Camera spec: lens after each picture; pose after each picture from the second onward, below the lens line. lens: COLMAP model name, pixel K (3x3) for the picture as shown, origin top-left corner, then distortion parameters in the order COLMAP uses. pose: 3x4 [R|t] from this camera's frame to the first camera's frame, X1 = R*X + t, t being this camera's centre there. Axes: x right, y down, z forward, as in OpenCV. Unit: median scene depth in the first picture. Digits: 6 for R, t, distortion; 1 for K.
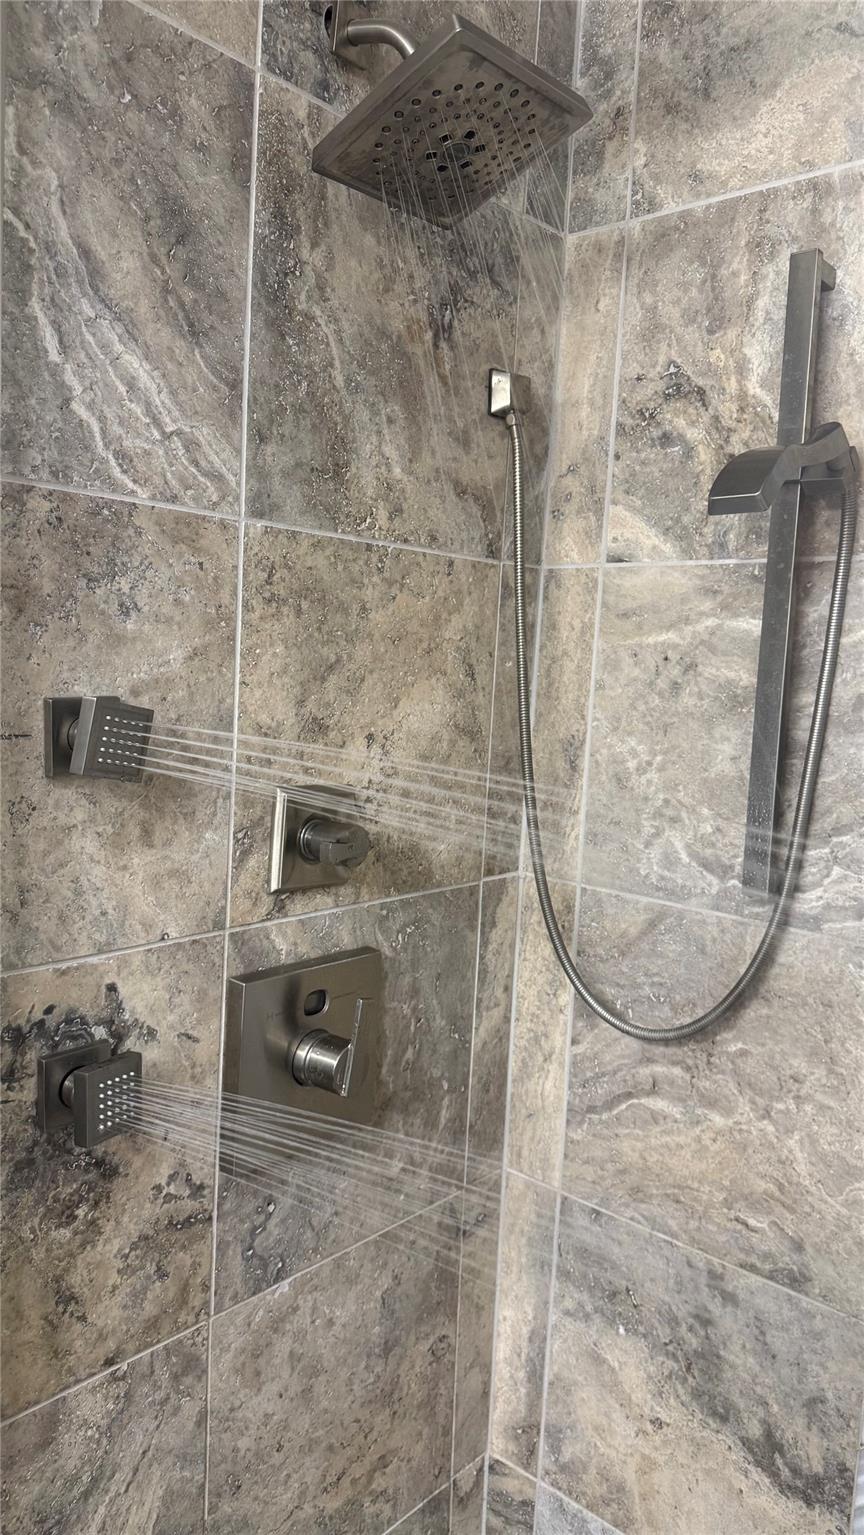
lens RADIAL K [[1097.4, 0, 433.4], [0, 1097.4, 769.6], [0, 0, 1]] dist [0.011351, 0.000652]
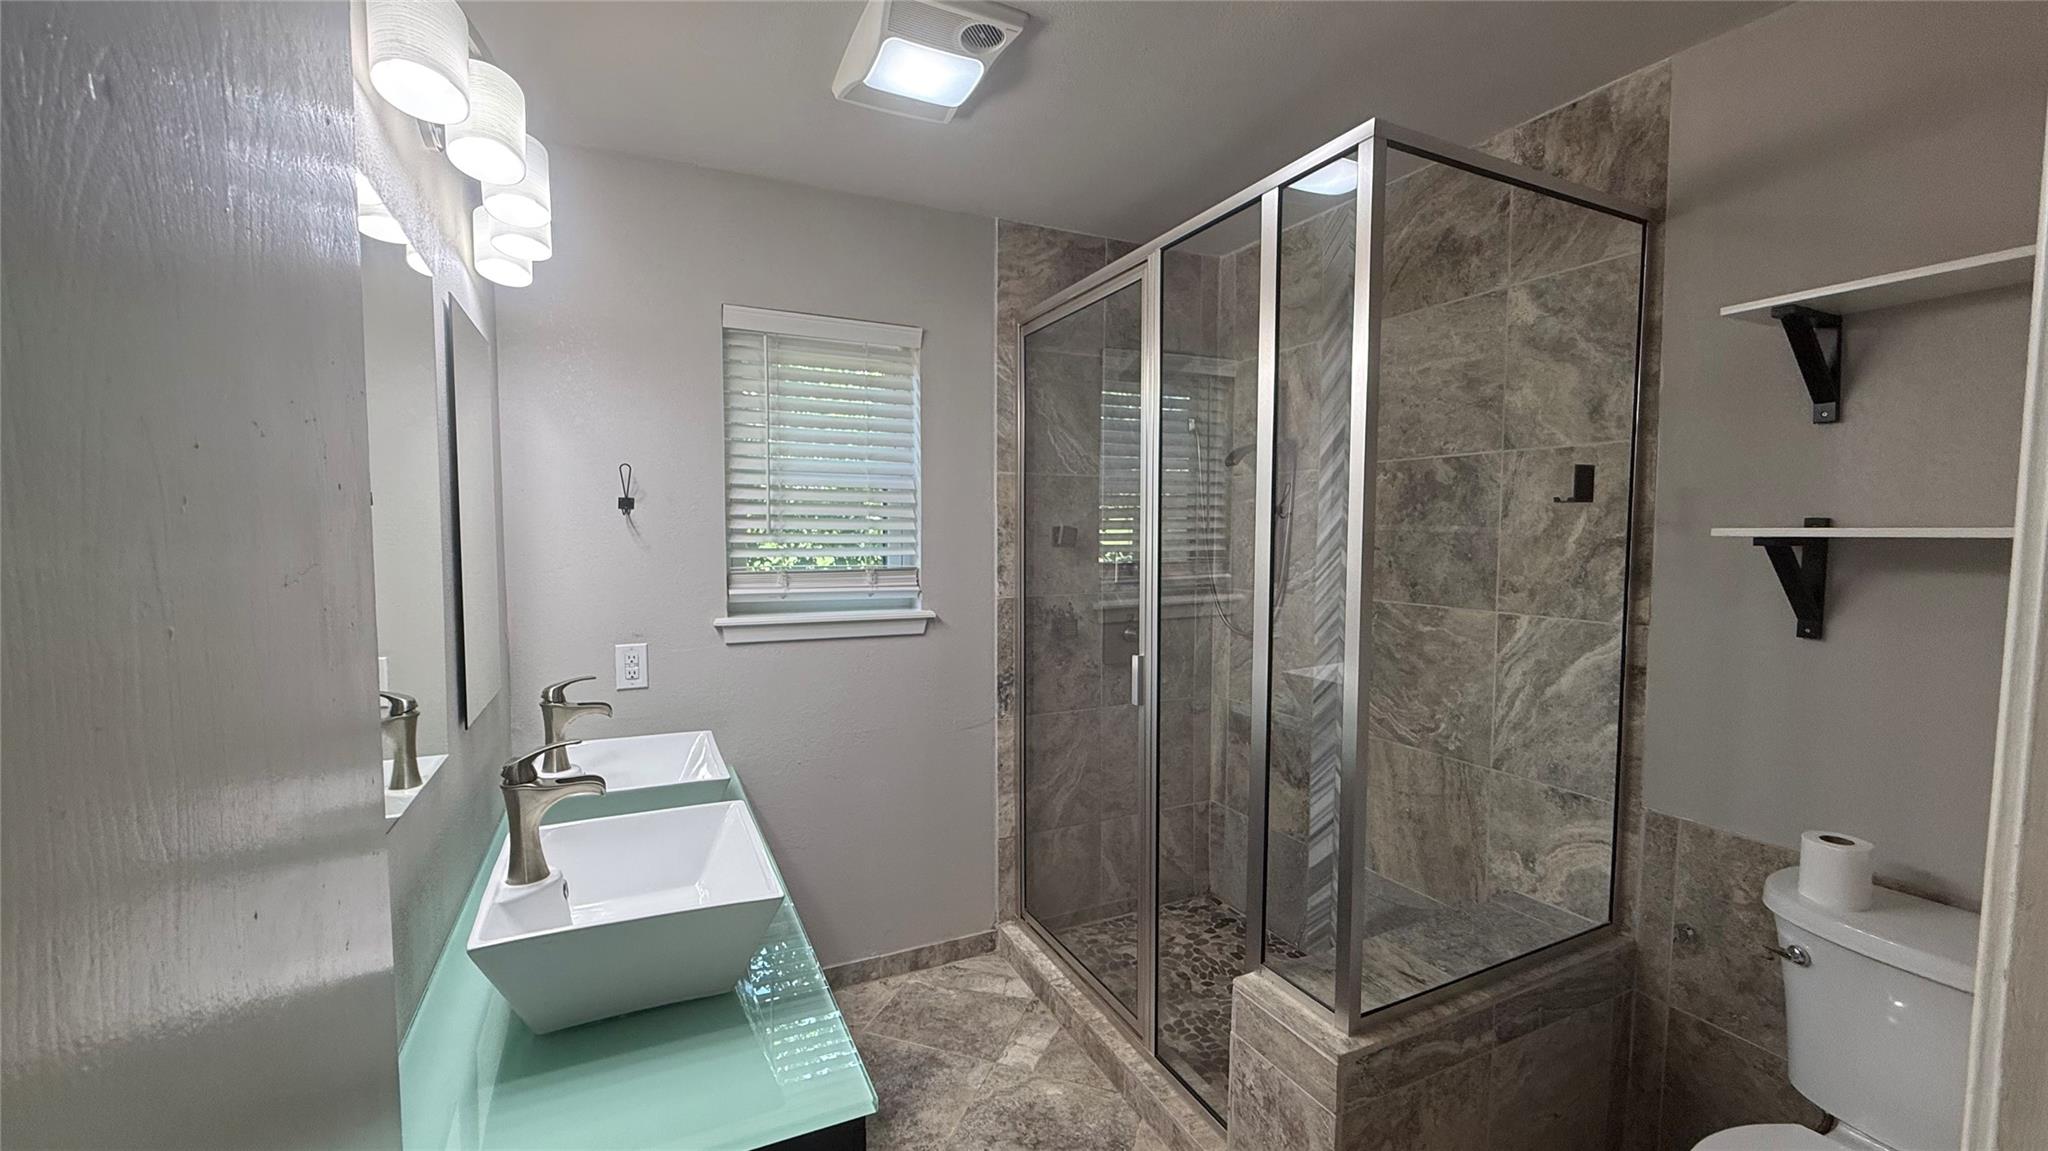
lens RADIAL K [[814.8, 0, 1026.0], [0, 814.8, 575.3], [0, 0, 1]] dist [-0.001496, 0.000155]
pose [[0.926500, -0.029034, -0.375173, 0.536725], [0.012750, 0.998869, -0.045813, 0.198026], [0.376079, 0.037662, 0.925822, -1.429318]]
